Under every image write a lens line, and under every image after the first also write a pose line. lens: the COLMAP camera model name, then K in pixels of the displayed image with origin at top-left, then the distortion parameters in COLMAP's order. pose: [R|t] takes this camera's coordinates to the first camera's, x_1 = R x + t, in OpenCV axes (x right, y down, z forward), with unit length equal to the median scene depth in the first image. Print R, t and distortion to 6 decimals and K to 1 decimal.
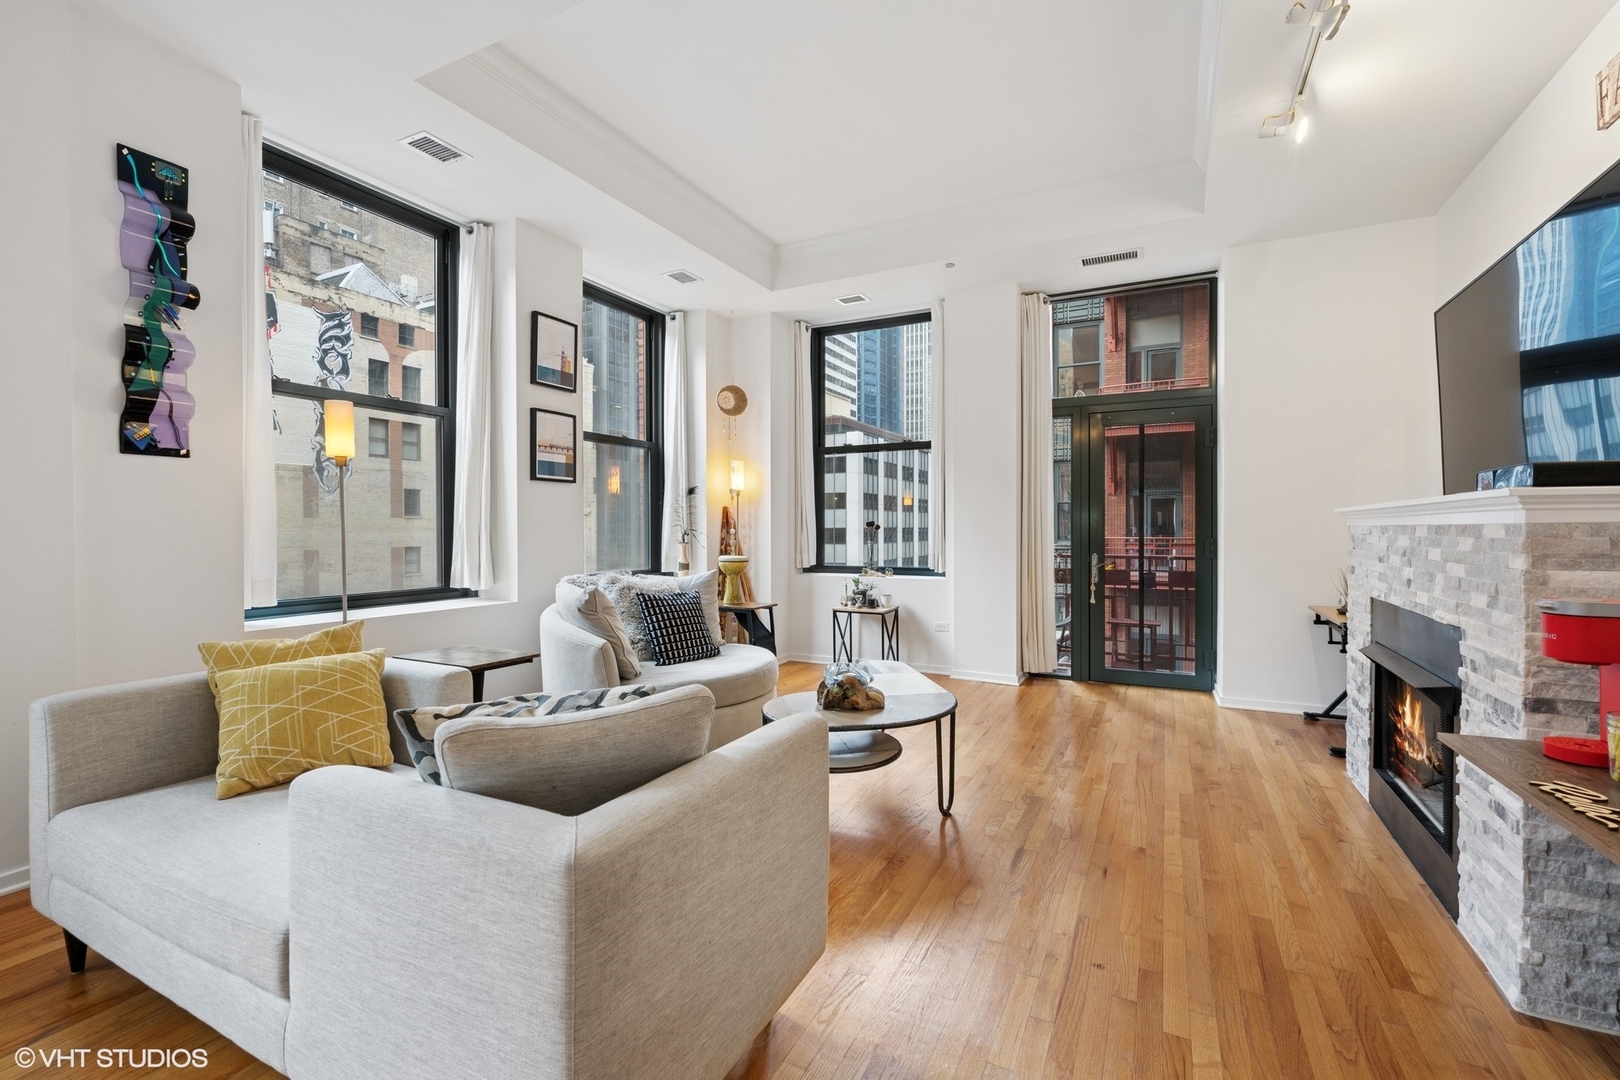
lens RADIAL K [[693.6, 0, 809.3], [0, 693.6, 533.1], [0, 0, 1]] dist [0.000233, 0.000034]
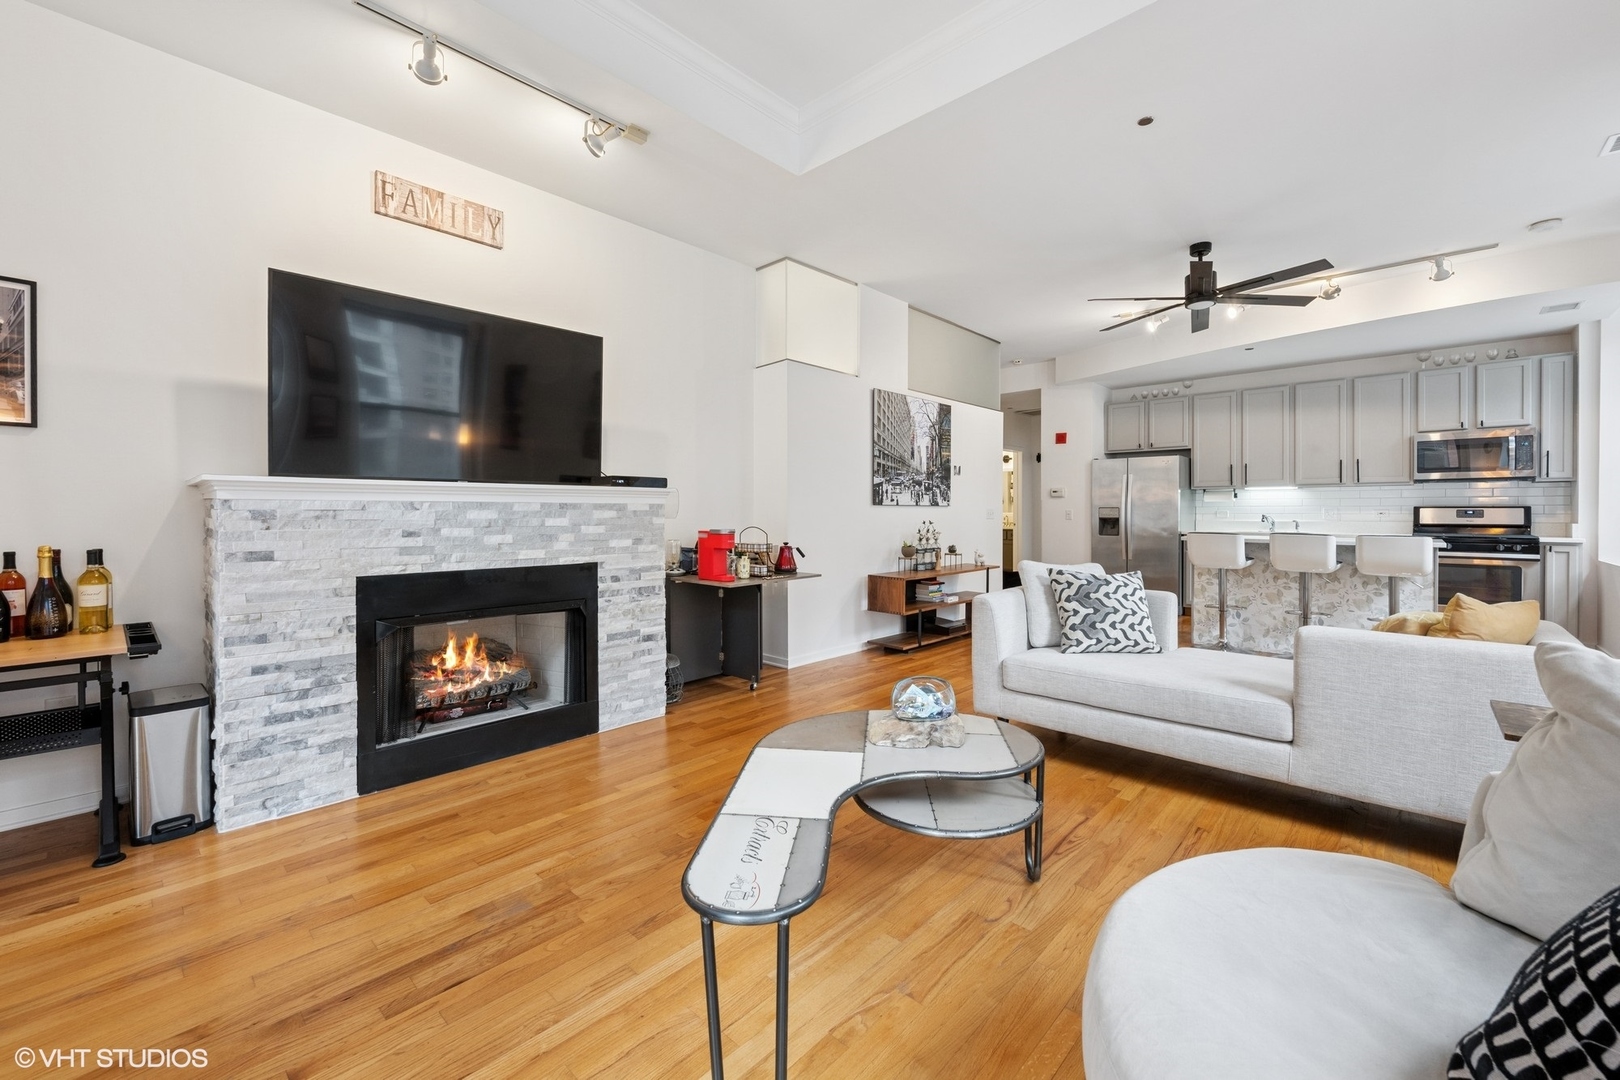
lens RADIAL K [[656.3, 0, 809.2], [0, 656.3, 517.9], [0, 0, 1]] dist [0.000476, 0.000012]
pose [[-0.962585, 0.000133, 0.270980, -0.009089], [0.004299, 0.999882, 0.014779, 0.000846], [-0.270946, 0.015391, -0.962472, 0.859967]]
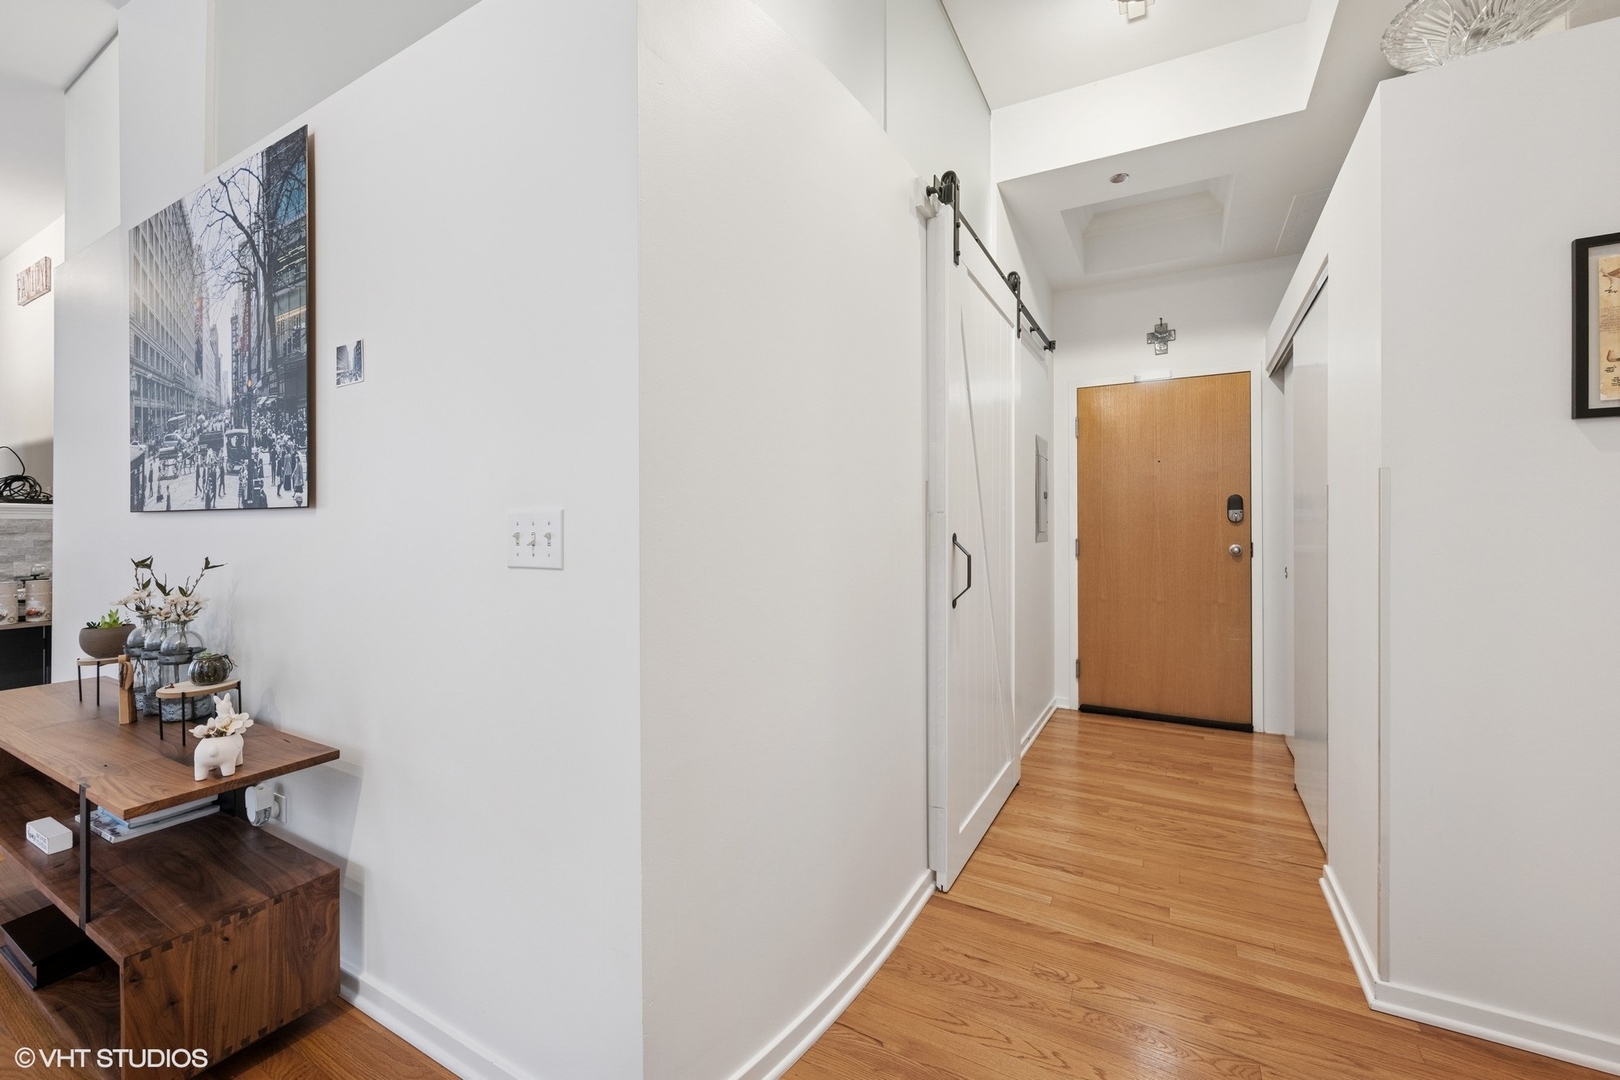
lens RADIAL K [[656.3, 0, 809.2], [0, 656.3, 517.9], [0, 0, 1]] dist [0.000476, 0.000012]
pose [[0.039685, 0.010559, 0.999156, -0.217281], [0.007335, 0.999914, -0.010858, 0.007640], [-0.999185, 0.007759, 0.039604, -0.487024]]
